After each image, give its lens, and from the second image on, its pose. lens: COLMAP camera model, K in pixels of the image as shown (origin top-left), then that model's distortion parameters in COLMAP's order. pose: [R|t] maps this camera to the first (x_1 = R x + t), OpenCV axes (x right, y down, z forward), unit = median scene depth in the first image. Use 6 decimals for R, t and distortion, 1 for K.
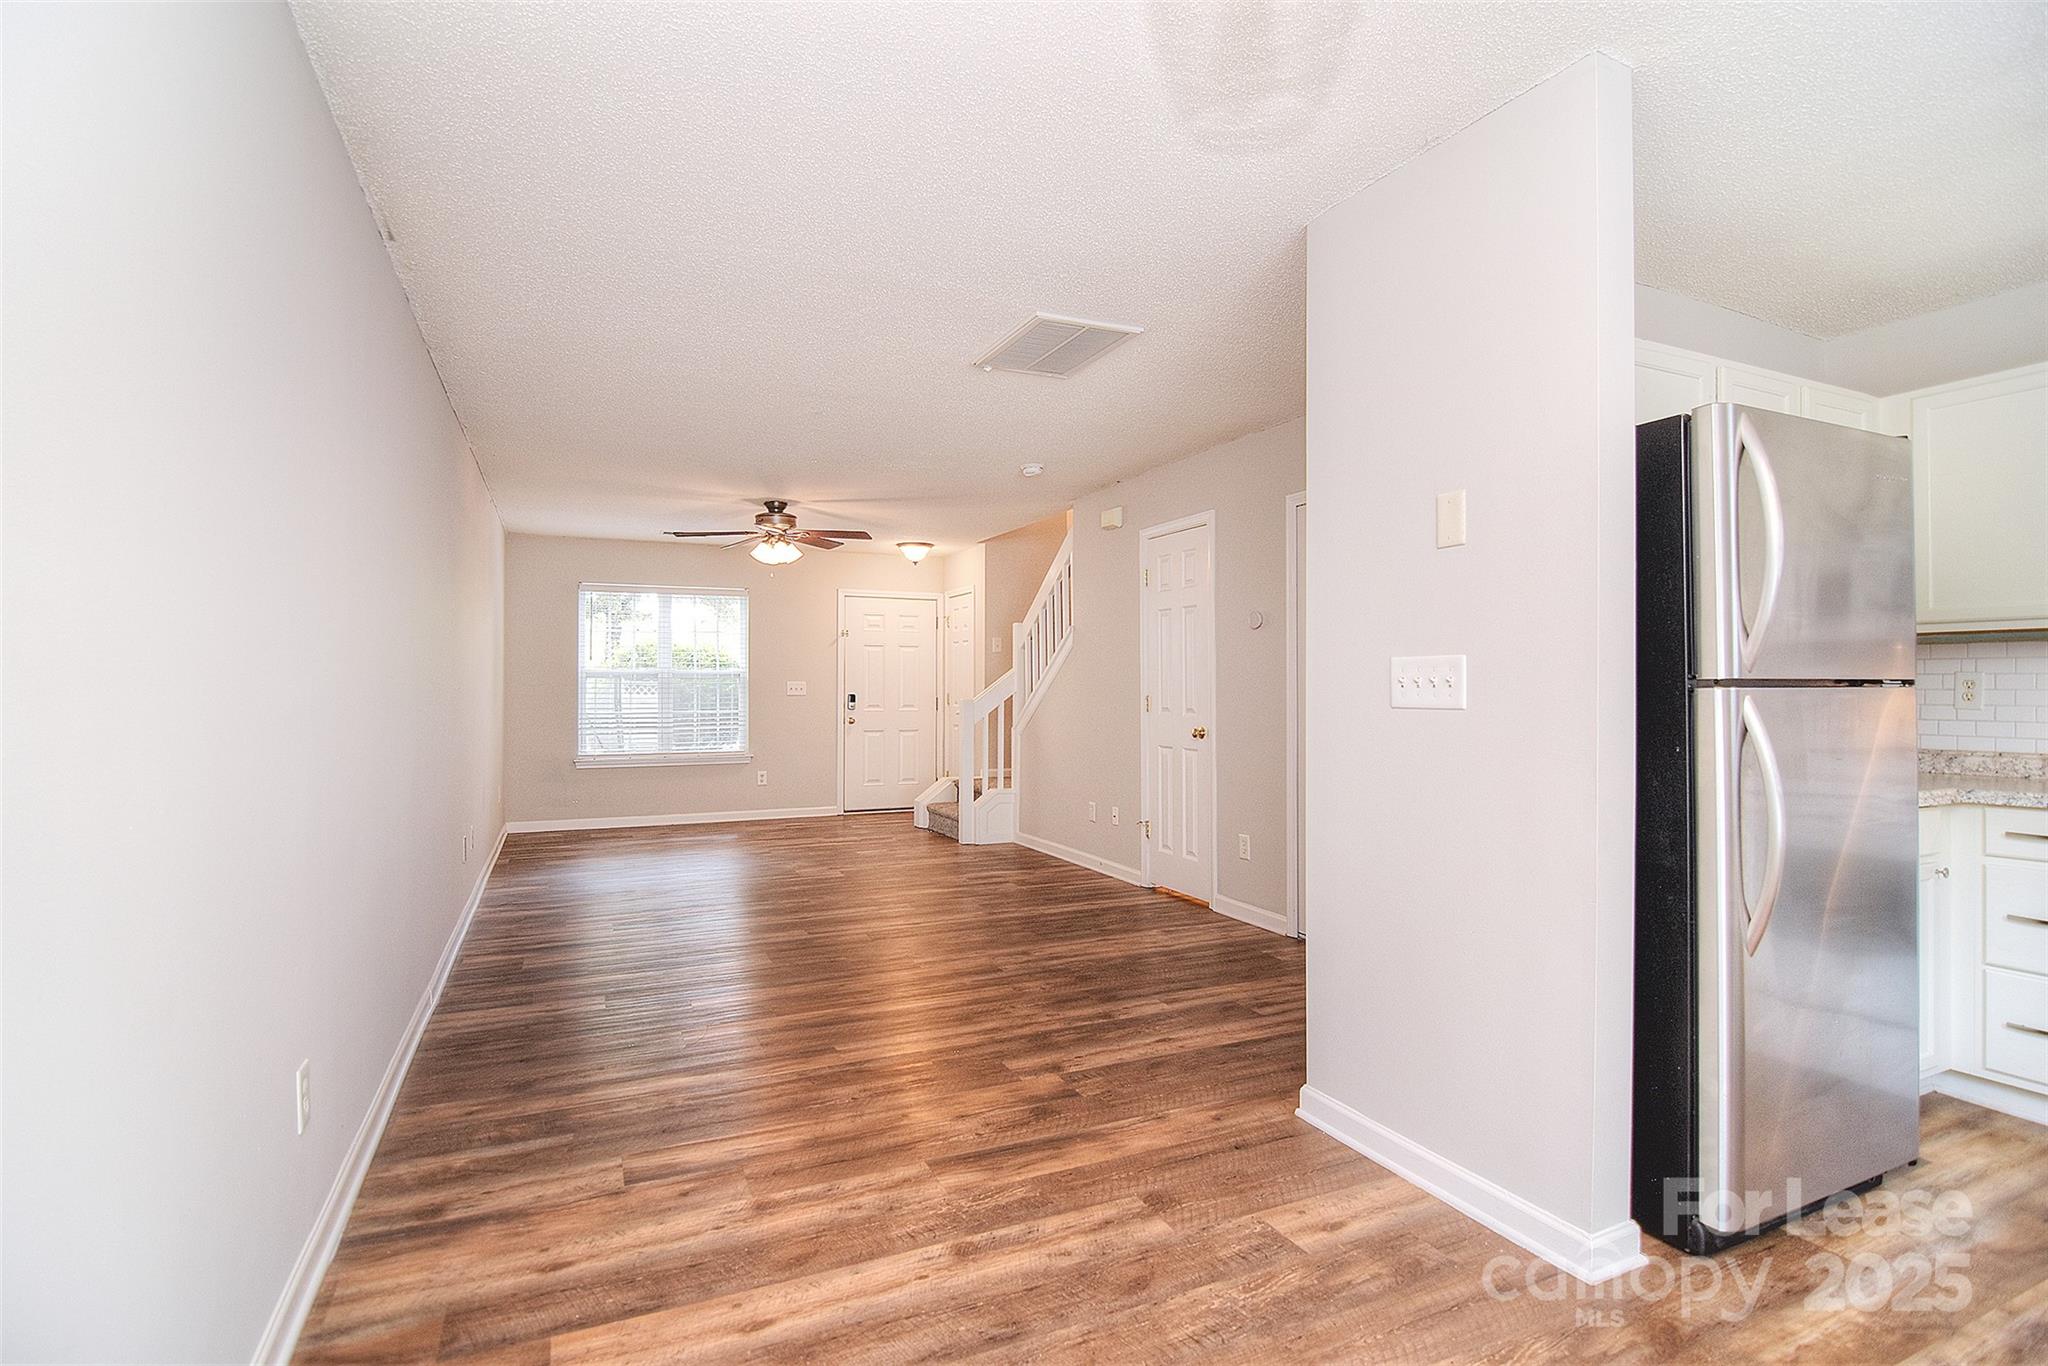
lens RADIAL K [[996.8, 0, 1035.4], [0, 996.8, 669.3], [0, 0, 1]] dist [0.000672, -0.013288]
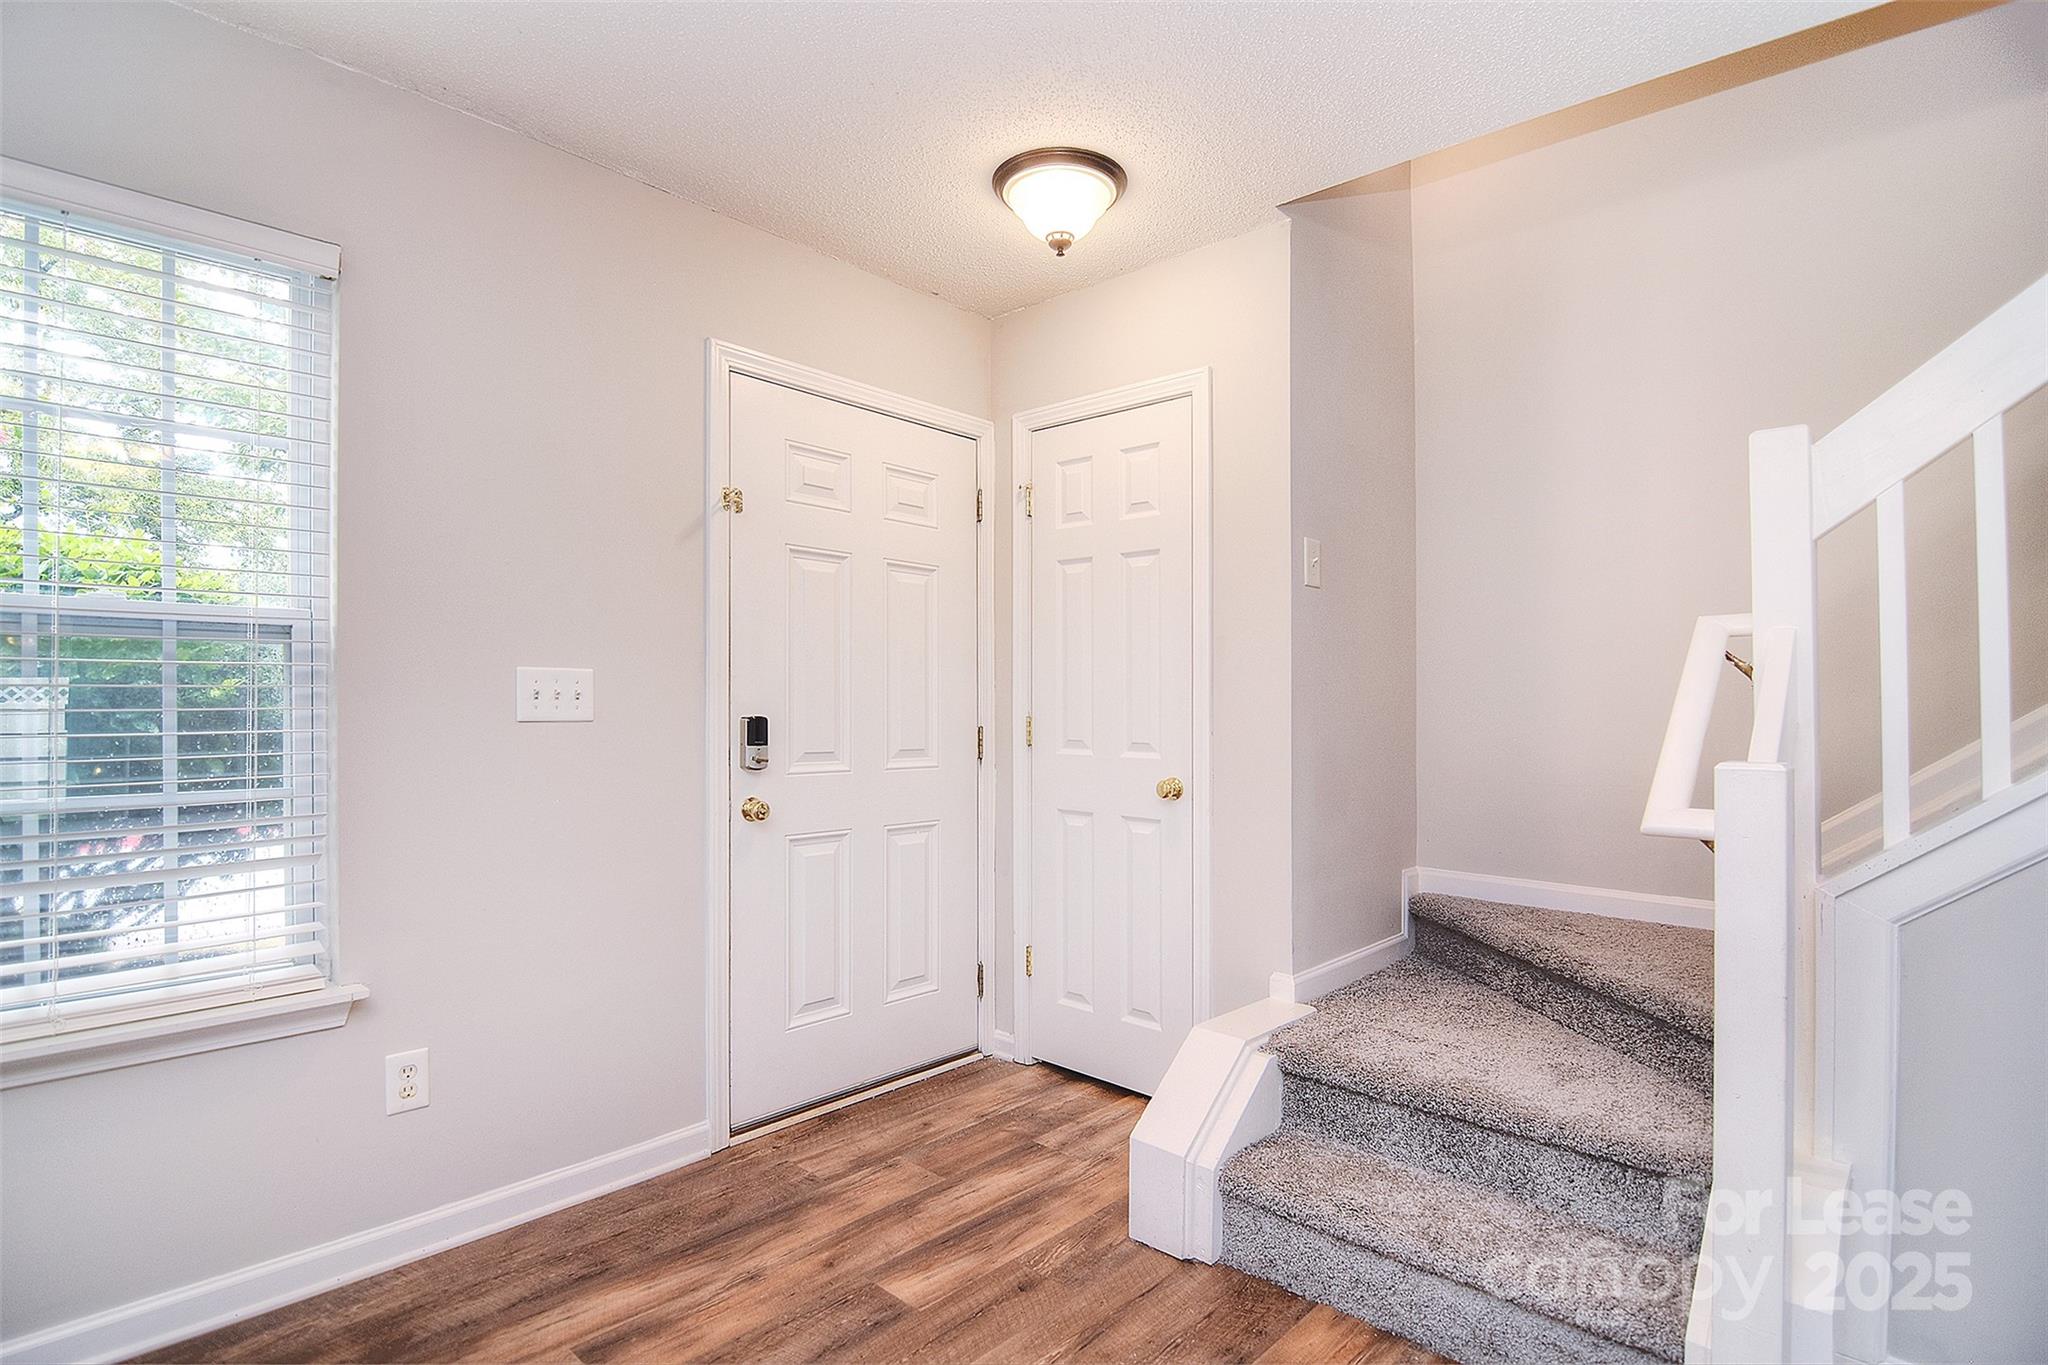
lens RADIAL K [[981.2, 0, 1025.2], [0, 981.2, 696.7], [0, 0, 1]] dist [-0.033654, -0.000277]
pose [[0.919685, 0.013796, 0.392415, -0.273387], [-0.021989, 0.999624, 0.016391, 0.016236], [-0.392042, -0.023703, 0.919642, 0.878988]]
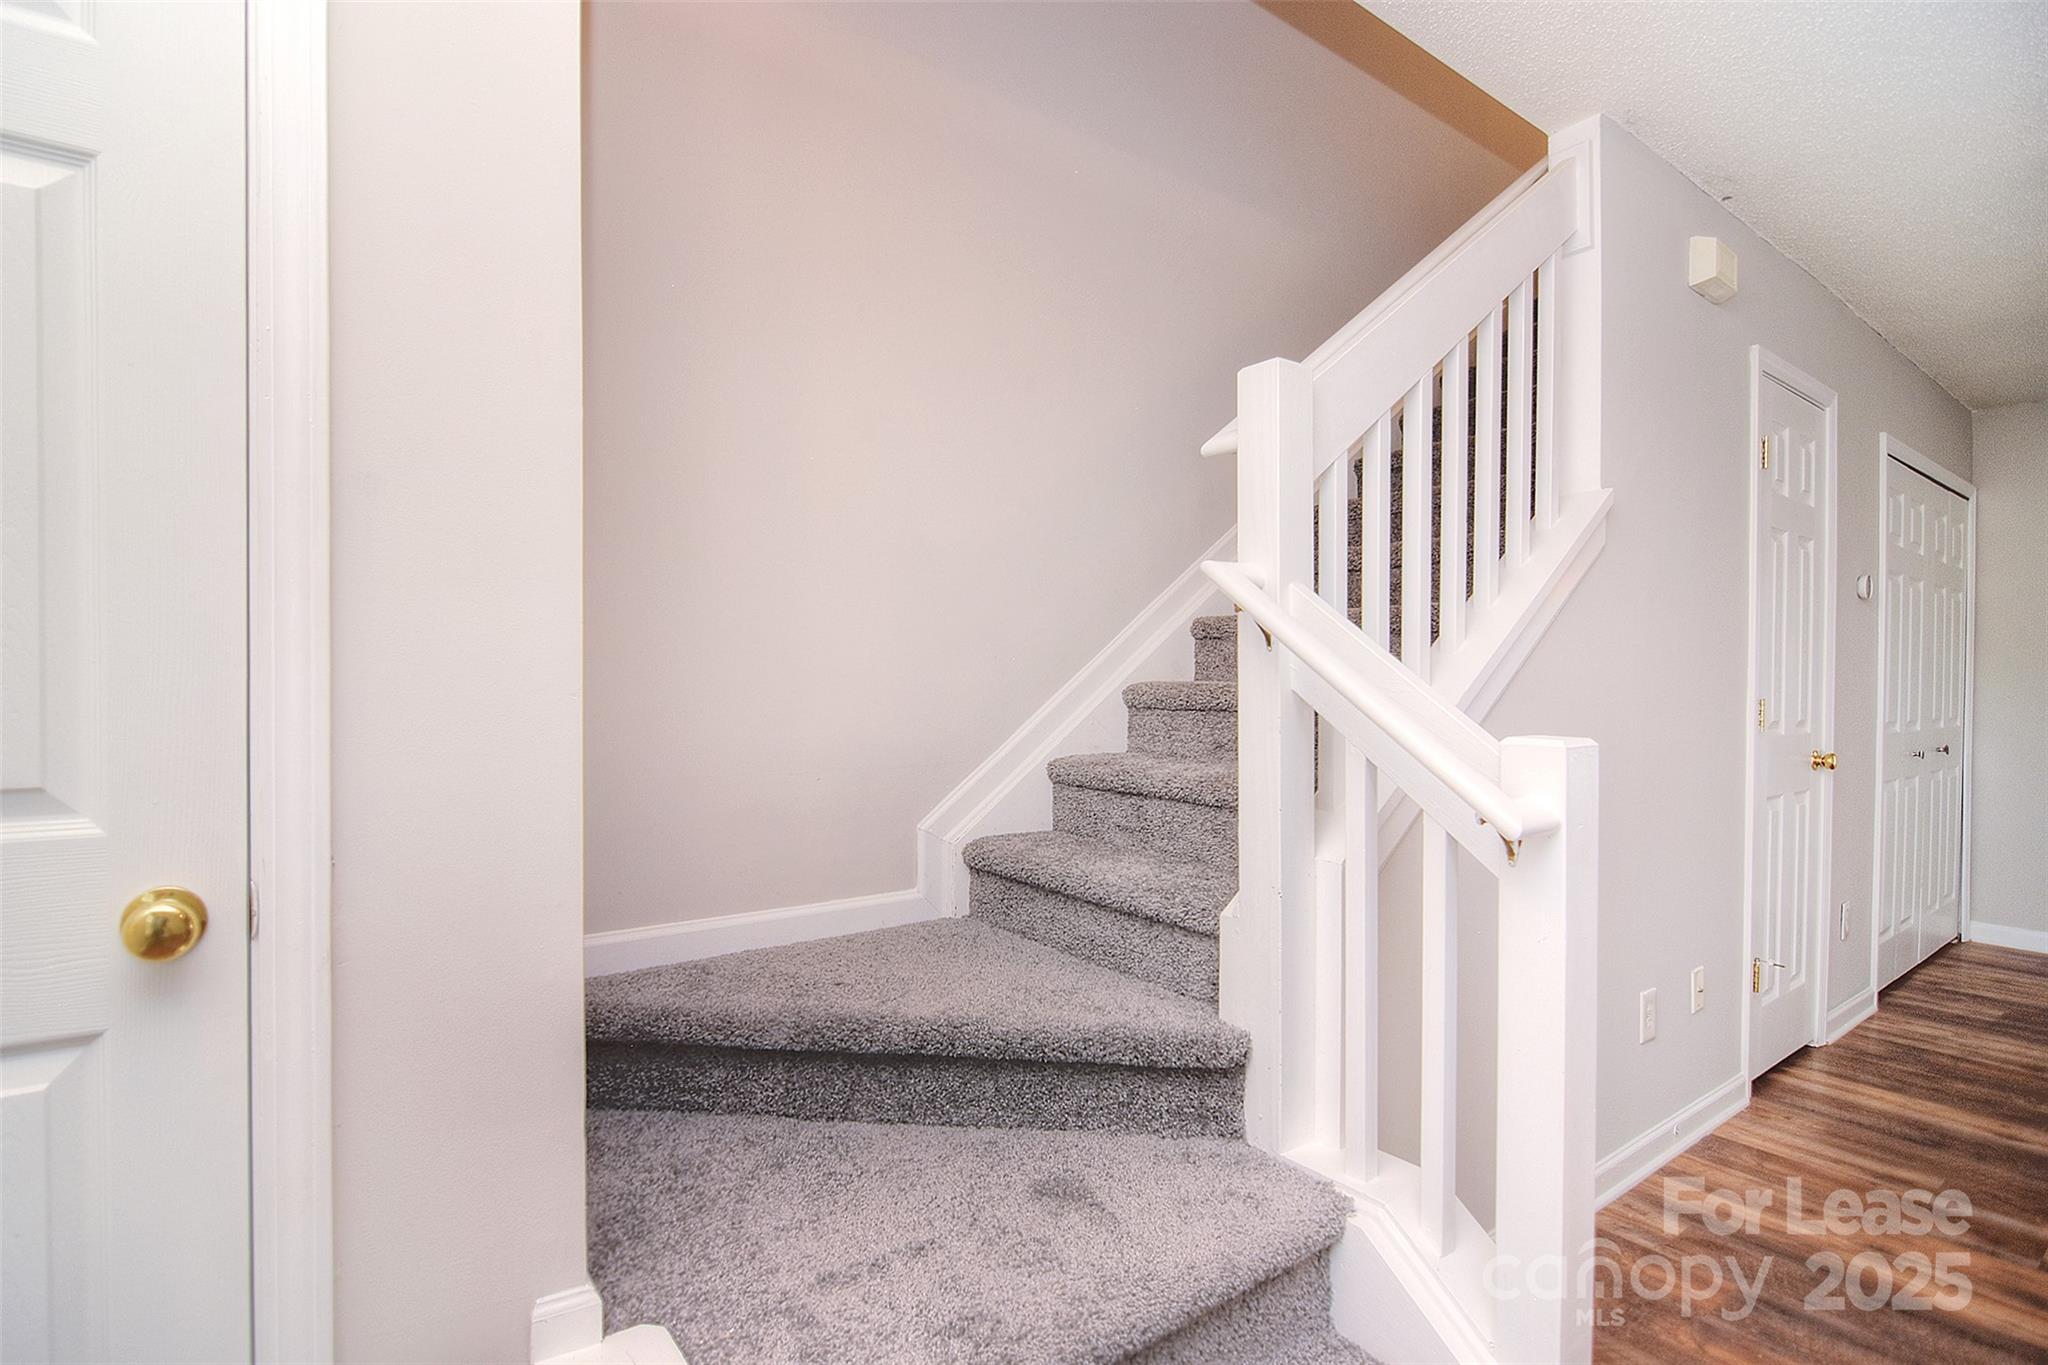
lens RADIAL K [[1000.2, 0, 1026.1], [0, 1000.2, 694.3], [0, 0, 1]] dist [-0.001598, -0.010273]
pose [[-0.213120, -0.024489, 0.976719, -0.212649], [-0.034869, 0.999240, 0.017445, 0.021930], [-0.976404, -0.030340, -0.213812, 1.122490]]
